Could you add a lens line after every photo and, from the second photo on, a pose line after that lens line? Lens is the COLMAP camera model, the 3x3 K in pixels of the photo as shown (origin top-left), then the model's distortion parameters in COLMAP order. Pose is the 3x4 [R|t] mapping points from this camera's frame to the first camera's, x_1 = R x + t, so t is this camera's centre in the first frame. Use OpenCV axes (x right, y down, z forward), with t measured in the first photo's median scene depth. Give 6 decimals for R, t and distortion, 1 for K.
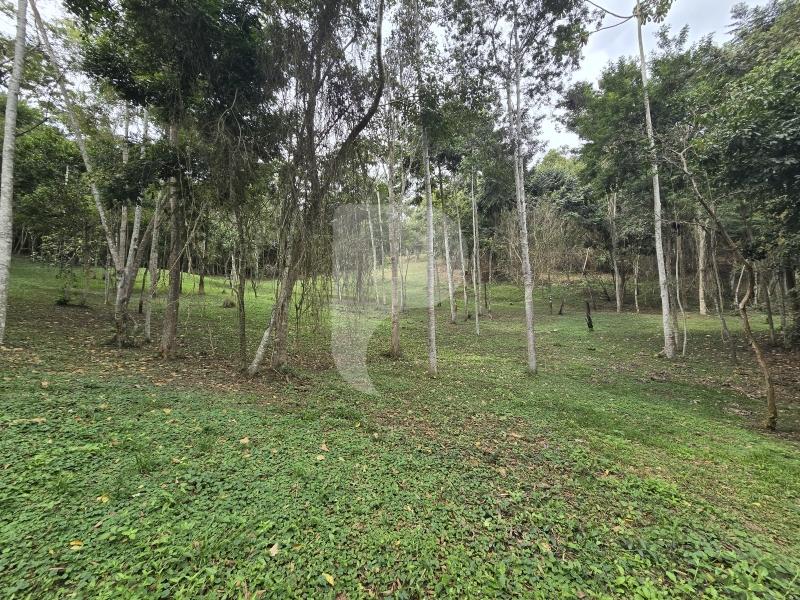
lens RADIAL K [[328.9, 0, 400.6], [0, 328.9, 300.5], [0, 0, 1]] dist [-0.002029, 0.001462]
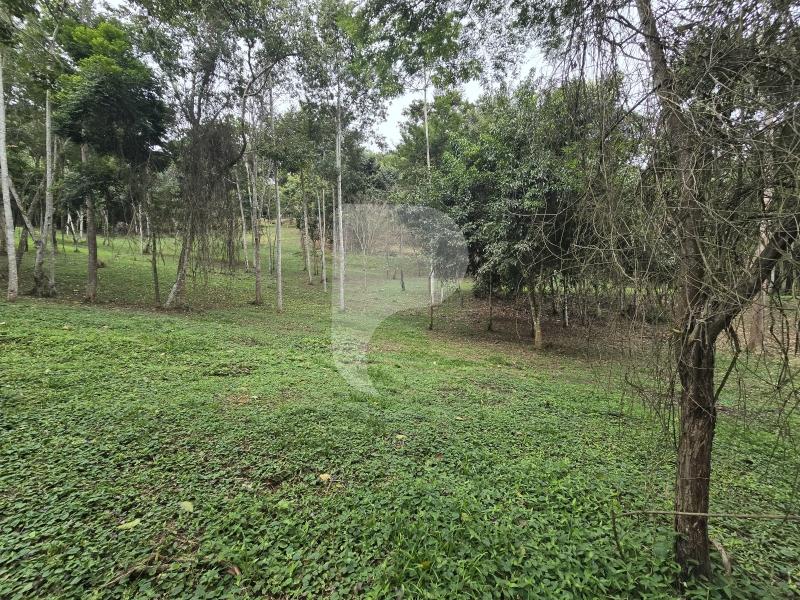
lens RADIAL K [[328.9, 0, 397.3], [0, 328.9, 299.3], [0, 0, 1]] dist [-0.002029, 0.001462]
pose [[0.939936, -0.005356, 0.341309, 0.040753], [-0.030900, 0.994437, 0.100701, -0.015398], [-0.339950, -0.105199, 0.934541, -0.389443]]
